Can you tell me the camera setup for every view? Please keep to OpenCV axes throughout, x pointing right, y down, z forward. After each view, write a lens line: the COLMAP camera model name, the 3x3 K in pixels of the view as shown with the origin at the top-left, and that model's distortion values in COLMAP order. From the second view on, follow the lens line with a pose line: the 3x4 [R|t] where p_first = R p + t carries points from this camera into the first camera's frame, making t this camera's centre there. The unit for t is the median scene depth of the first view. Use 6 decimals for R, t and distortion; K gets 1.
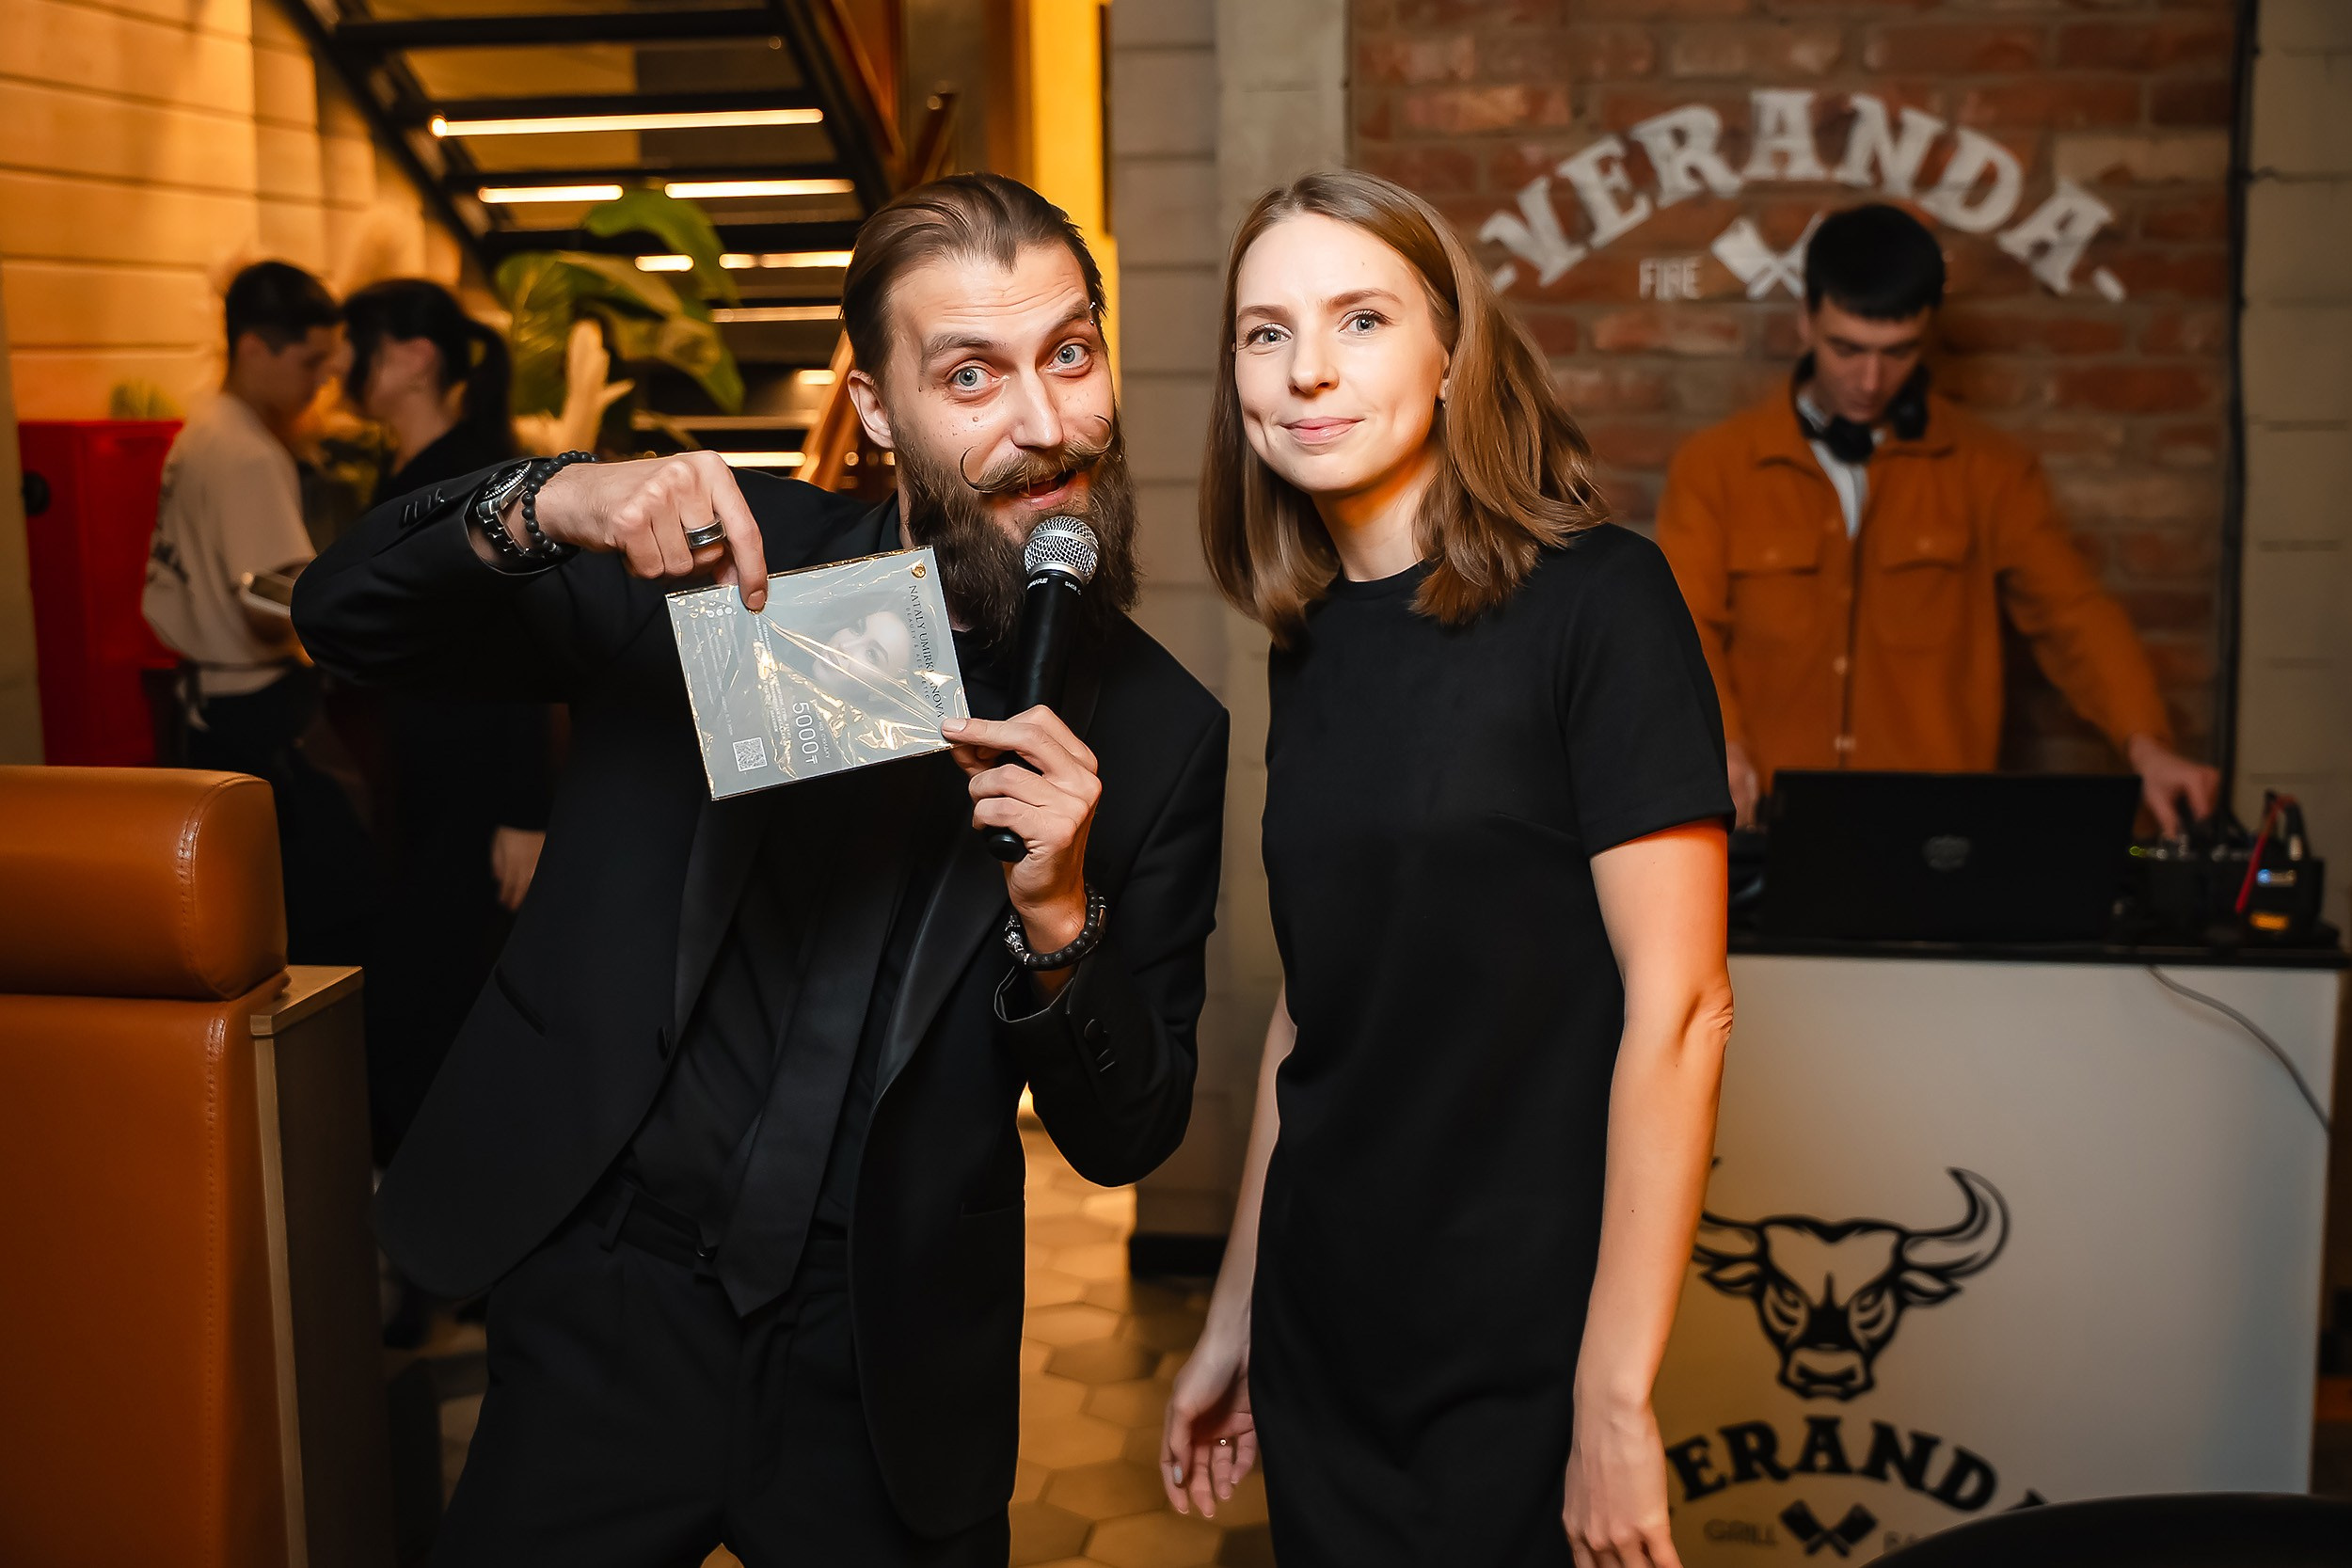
lens RADIAL K [[2522.4, 0, 1176.0], [0, 2522.4, 784.0], [0, 0, 1]] dist [-0.001101, -0.010779]
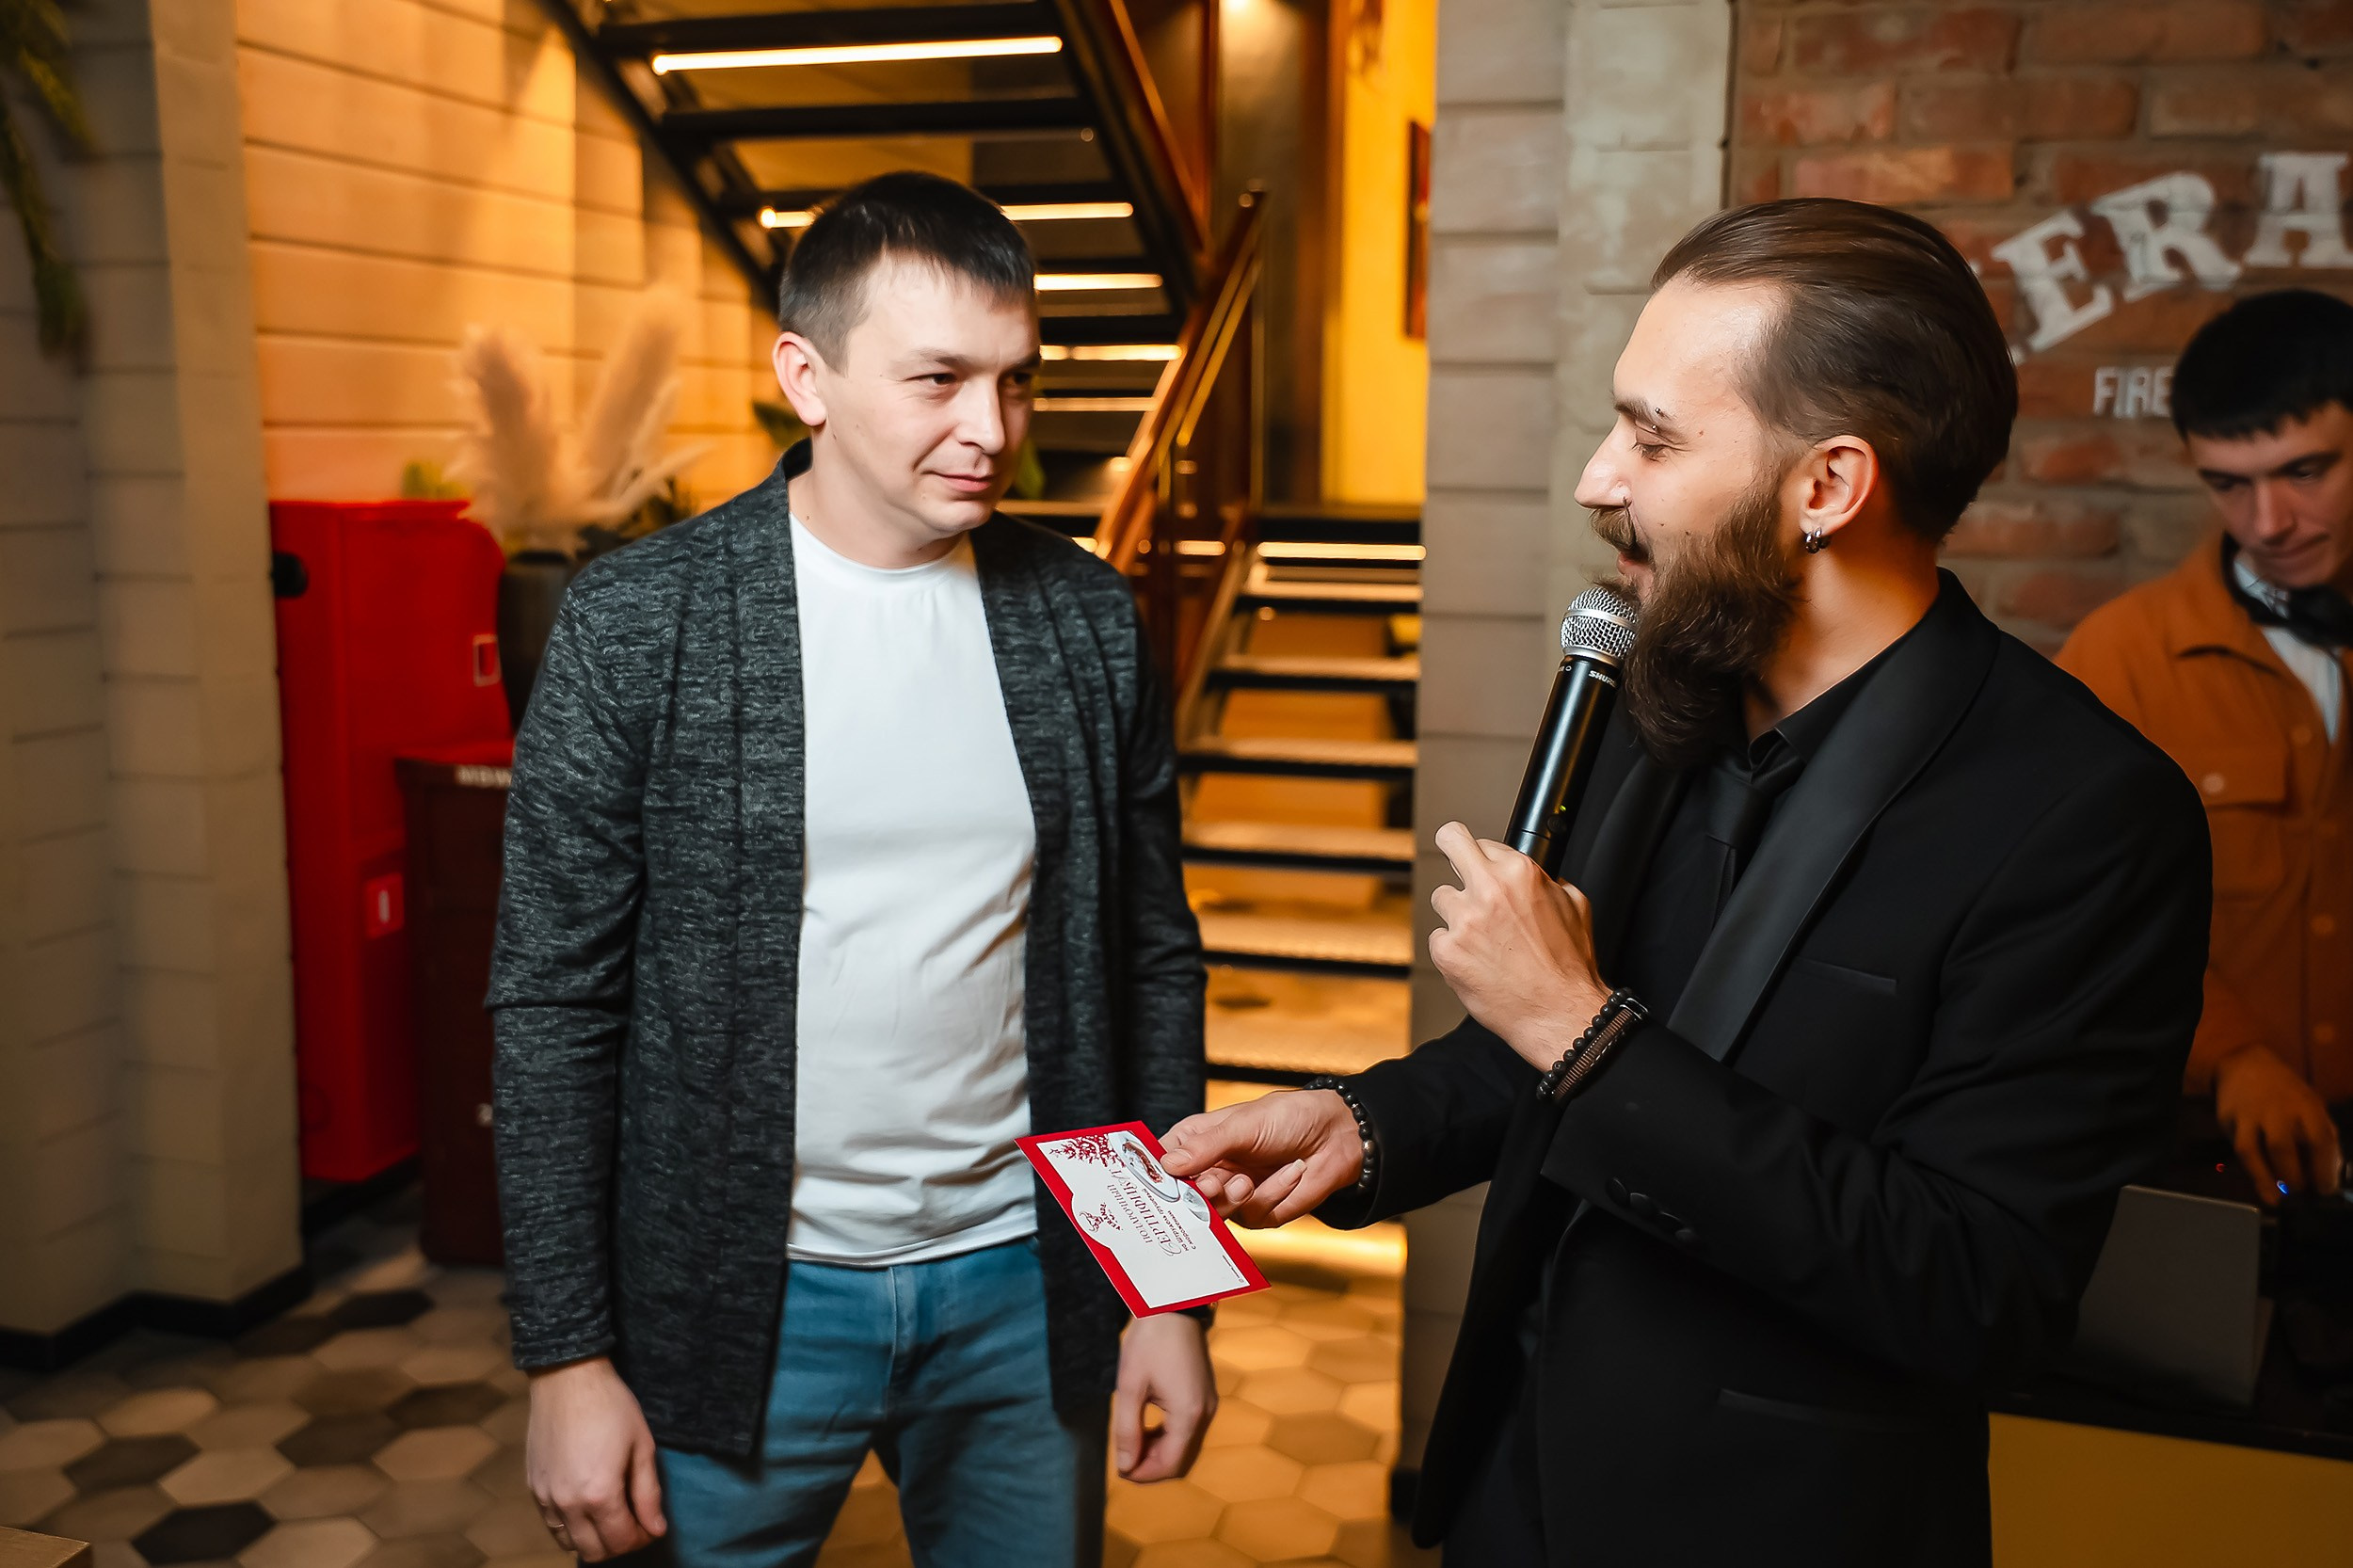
lens RADIAL K [[2205.5, 0, 1176.5], [0, 2205.5, 784.0], [0, 0, 1]] dist [-0.009225, -0.013100]
pose [[0.991633, 0.042441, -0.121915, -0.010785], [-0.044186, 0.998955, -0.011644, -0.049091], [0.121293, 0.016934, 0.992472, 0.245692]]
